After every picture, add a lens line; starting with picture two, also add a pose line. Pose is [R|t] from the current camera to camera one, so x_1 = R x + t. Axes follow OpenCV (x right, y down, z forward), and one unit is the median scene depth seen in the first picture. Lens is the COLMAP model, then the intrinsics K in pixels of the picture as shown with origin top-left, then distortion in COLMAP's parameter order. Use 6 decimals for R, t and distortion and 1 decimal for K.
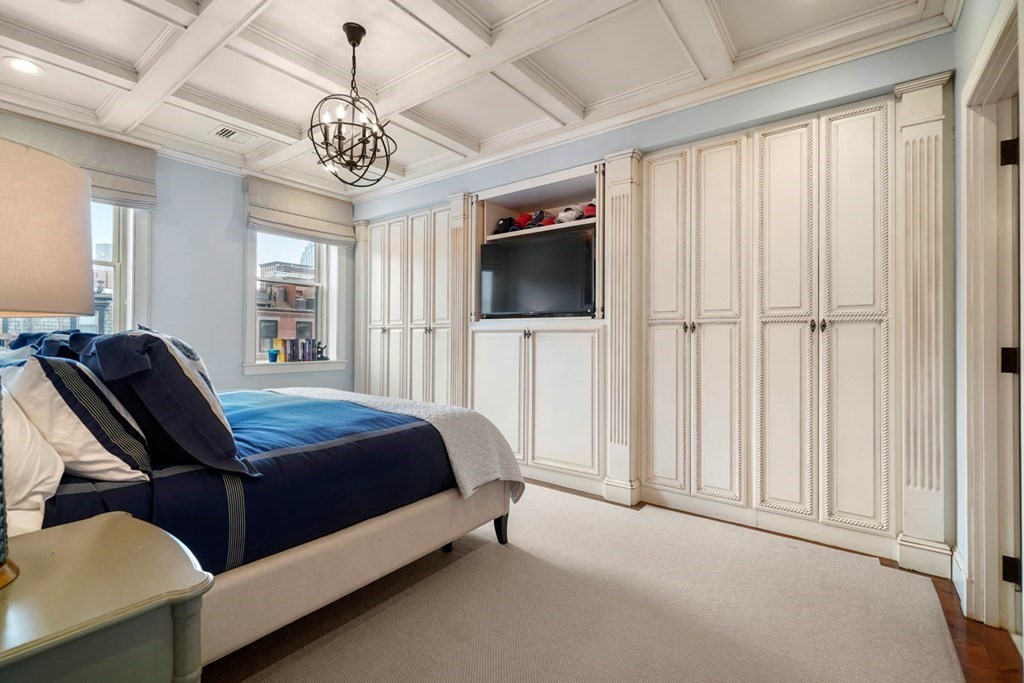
lens RADIAL K [[458.3, 0, 508.6], [0, 458.3, 339.0], [0, 0, 1]] dist [0.000848, -0.000178]
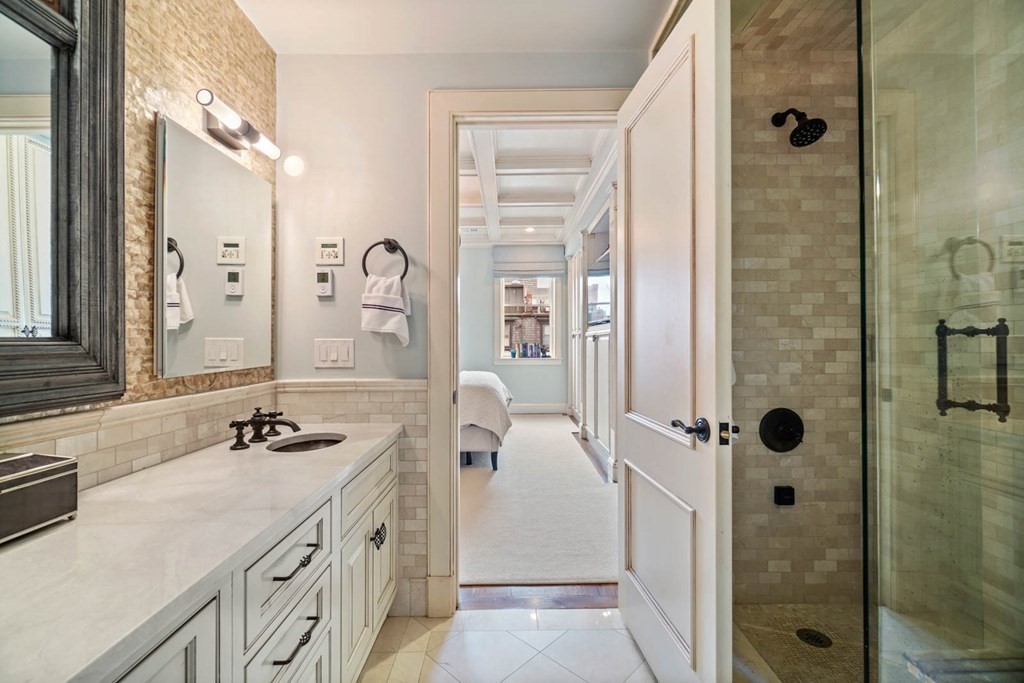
lens RADIAL K [[456.2, 0, 508.4], [0, 456.2, 341.5], [0, 0, 1]] dist [-0.046228, 0.019736]
pose [[0.606185, -0.010656, -0.795252, 0.750901], [0.007186, 0.999943, -0.007921, 0.006758], [0.795291, -0.000914, 0.606227, 0.043387]]
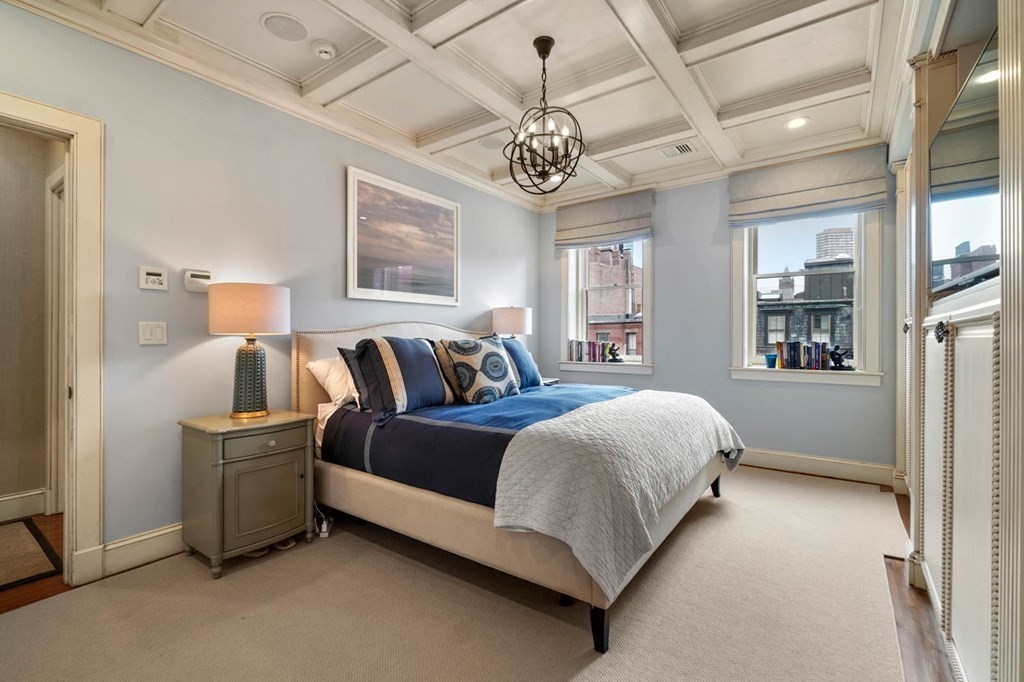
lens RADIAL K [[458.3, 0, 508.6], [0, 458.3, 338.5], [0, 0, 1]] dist [0.000848, -0.000178]
pose [[0.016860, -0.006011, -0.999840, 0.382712], [-0.001071, 0.999981, -0.006030, -0.000486], [0.999857, 0.001173, 0.016853, 0.499755]]
